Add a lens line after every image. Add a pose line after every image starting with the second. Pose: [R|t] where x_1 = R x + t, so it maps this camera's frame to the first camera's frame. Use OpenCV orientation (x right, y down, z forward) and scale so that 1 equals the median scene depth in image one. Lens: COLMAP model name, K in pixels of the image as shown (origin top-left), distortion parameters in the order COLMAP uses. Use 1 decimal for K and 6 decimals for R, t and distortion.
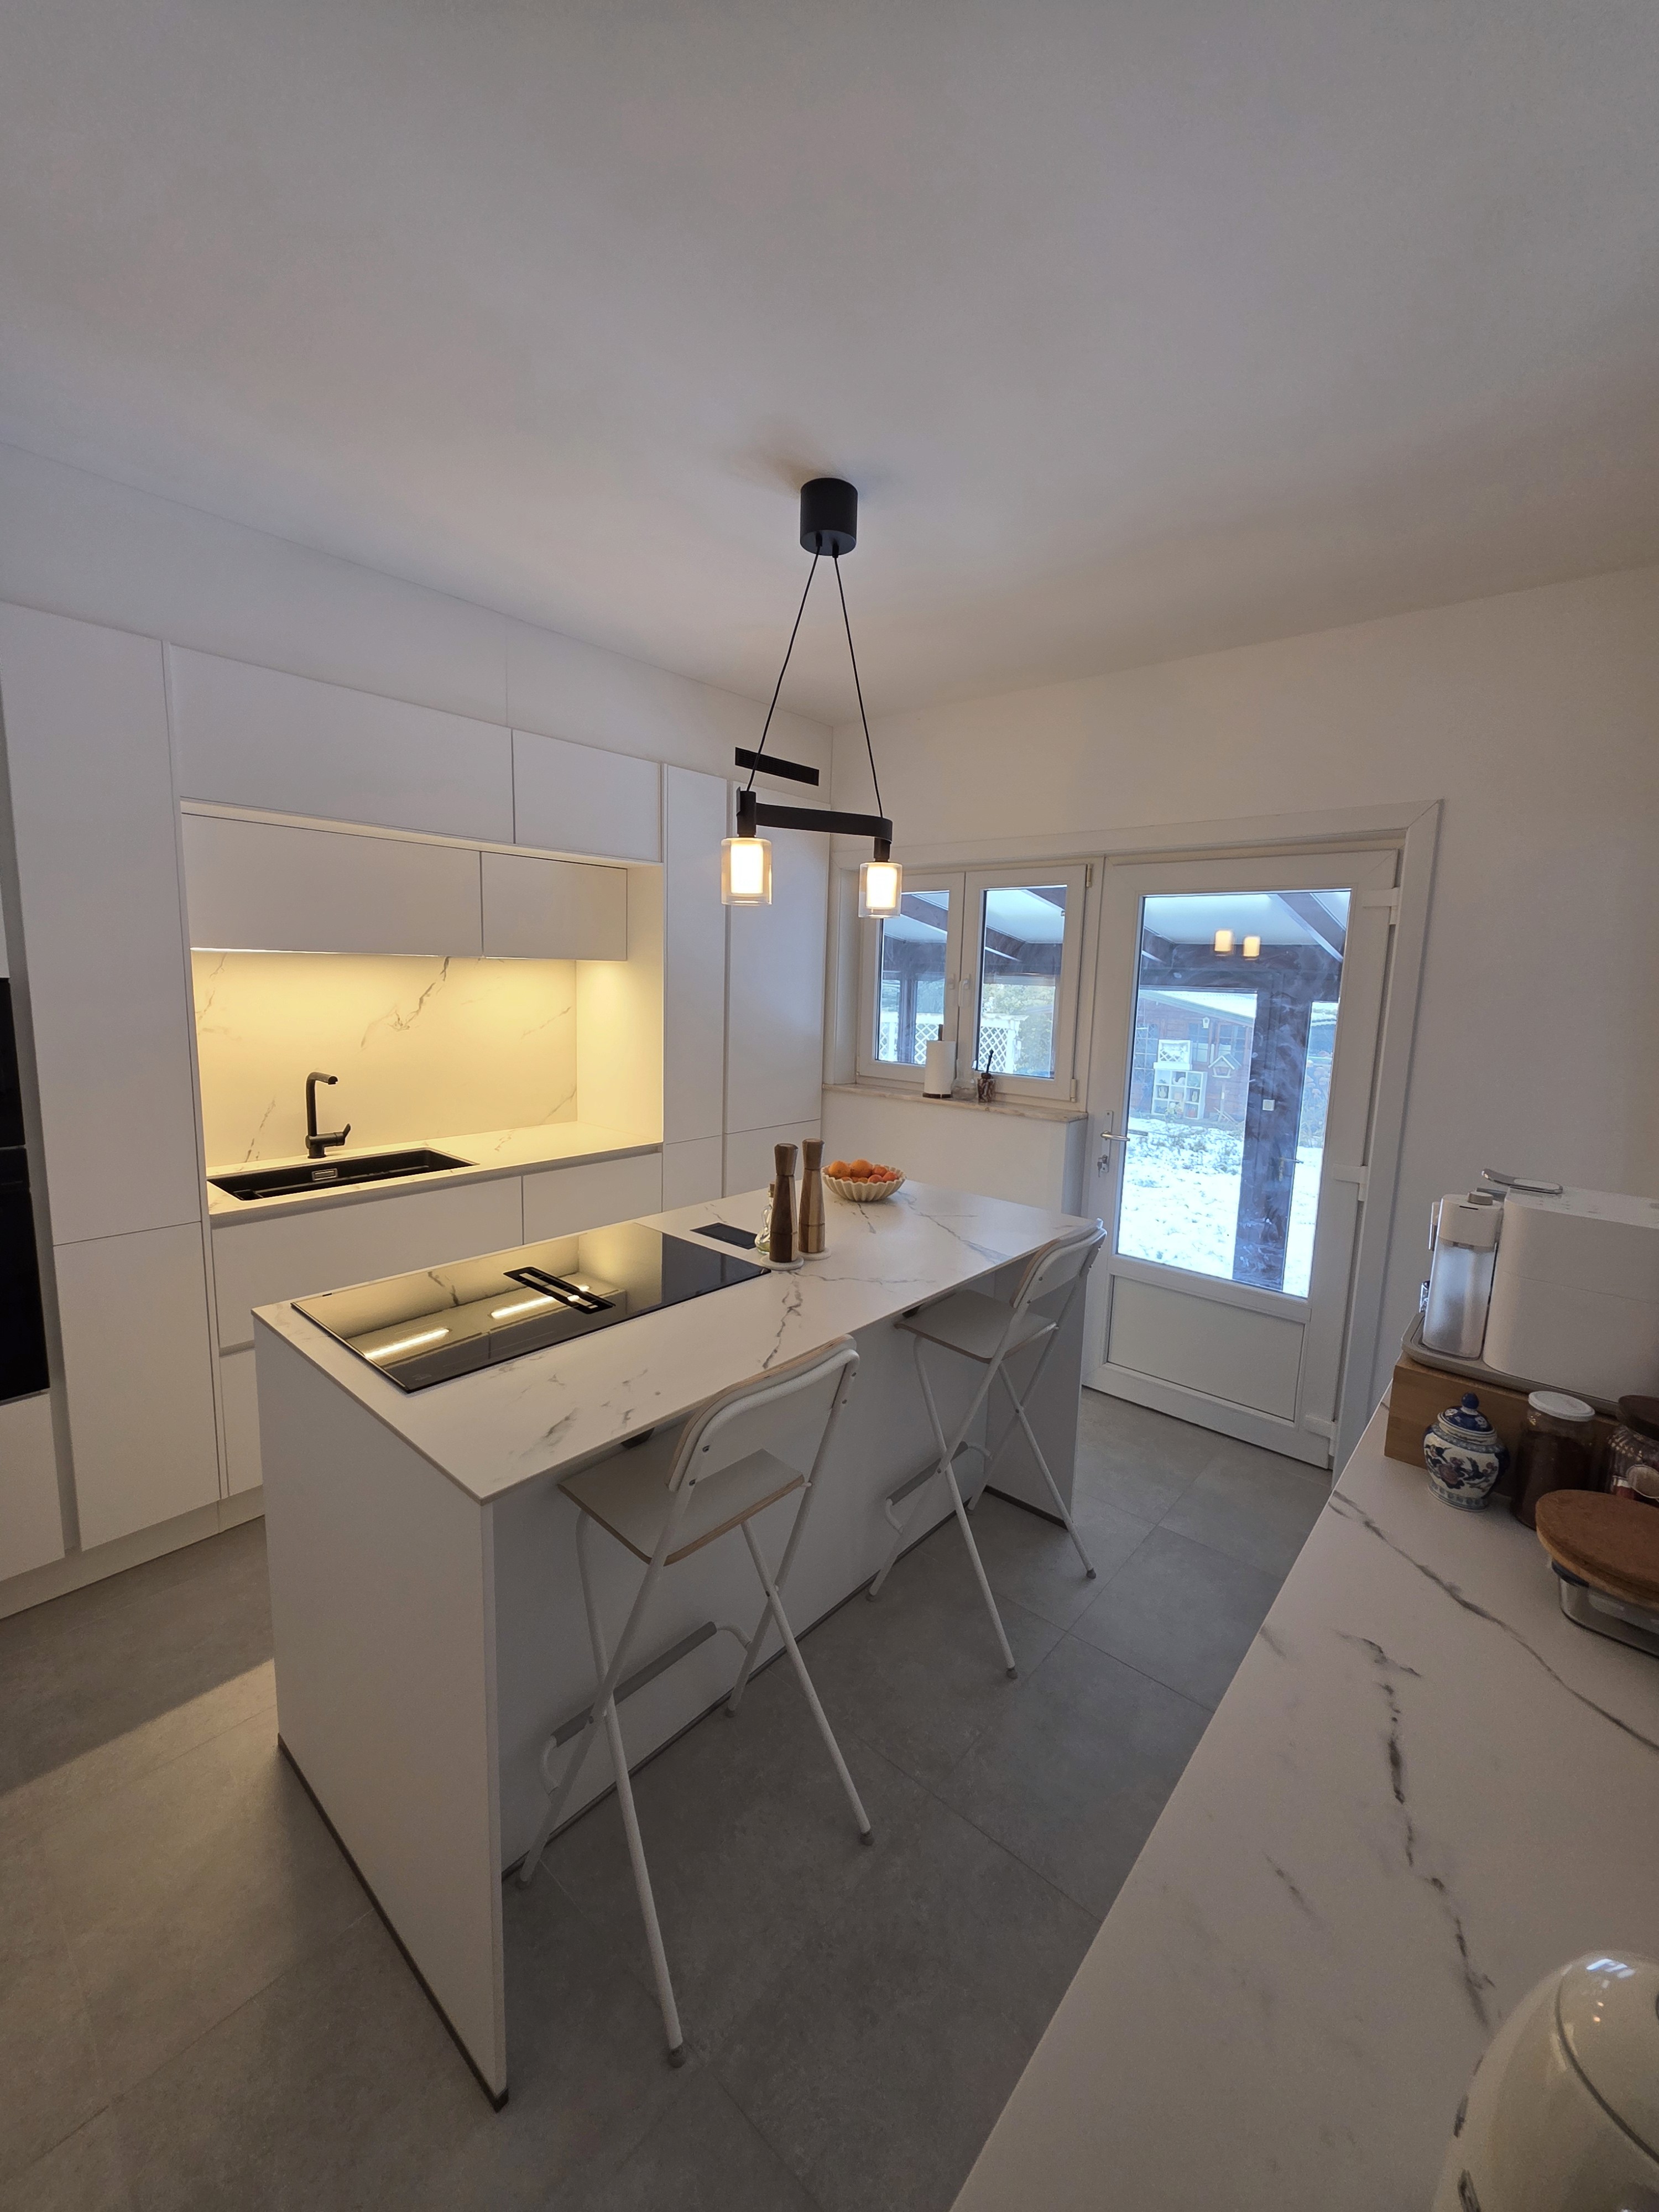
lens RADIAL K [[885.8, 0, 833.9], [0, 885.8, 1094.7], [0, 0, 1]] dist [0.000569, -0.000318]
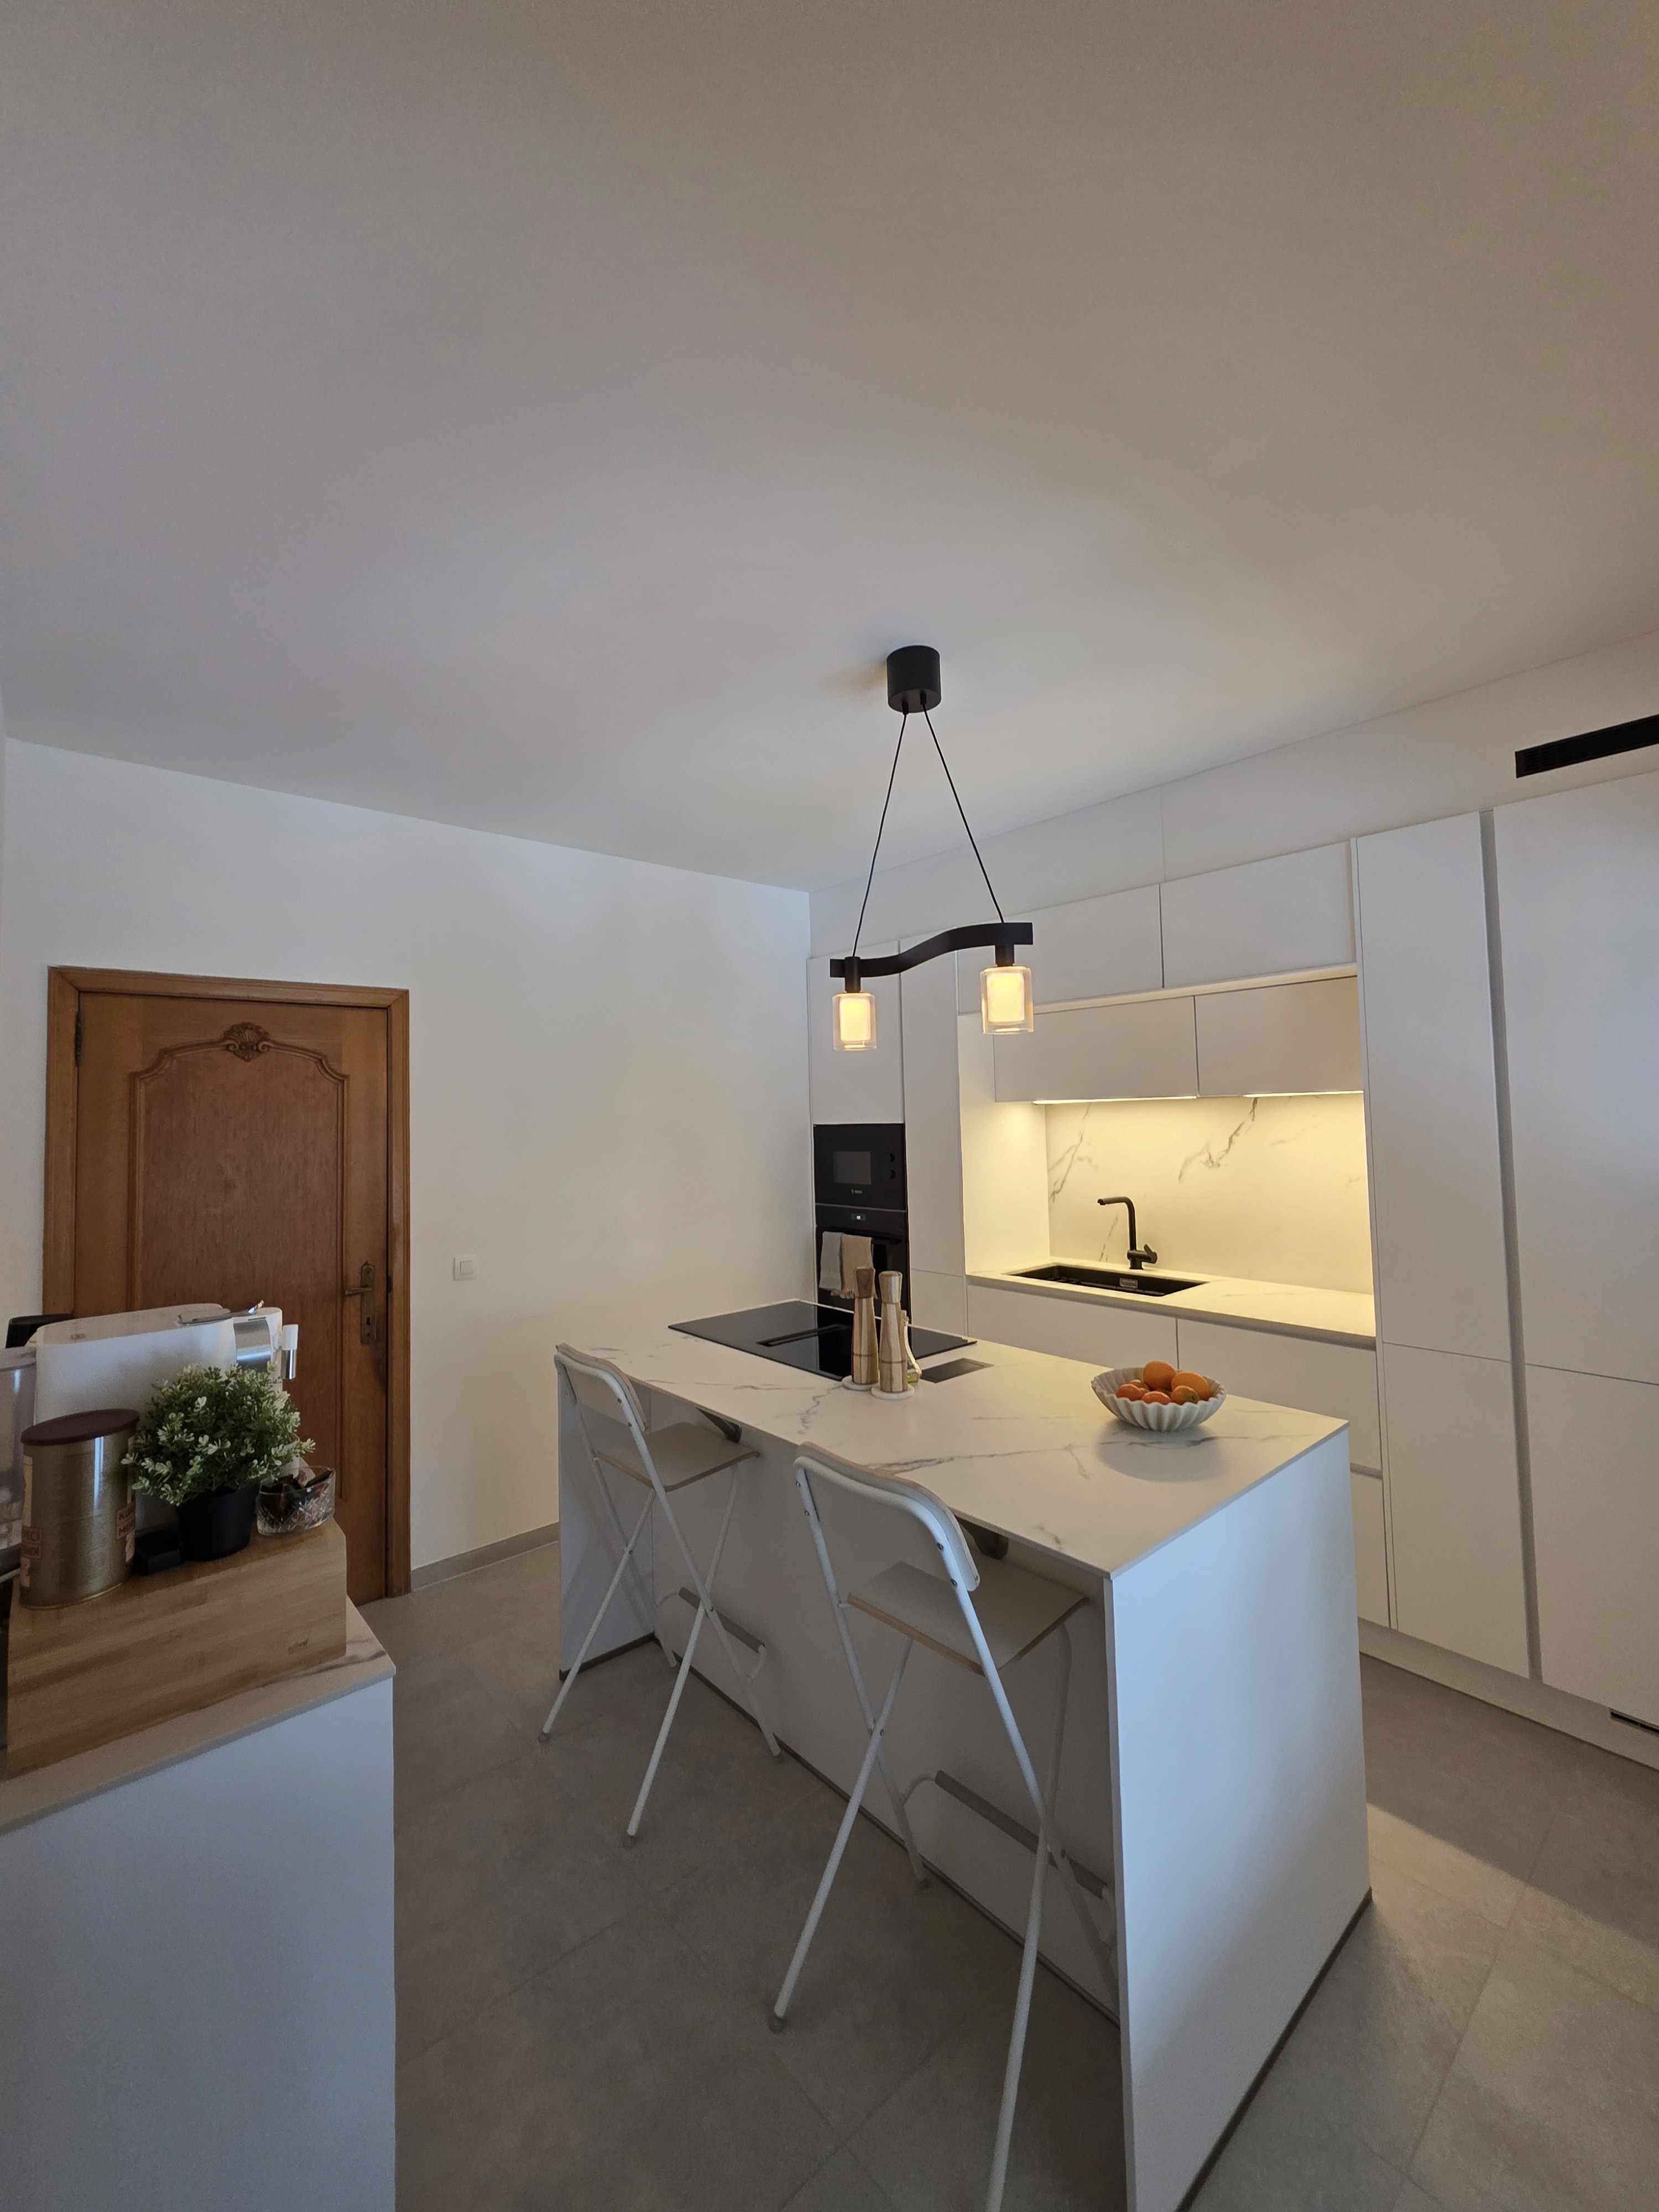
lens RADIAL K [[901.0, 0, 831.0], [0, 901.0, 1076.8], [0, 0, 1]] dist [0.001322, 0.000301]
pose [[-0.140730, -0.071167, -0.987487, 0.729502], [-0.124772, 0.990735, -0.053619, -0.073055], [0.982154, 0.115665, -0.148305, 0.776259]]
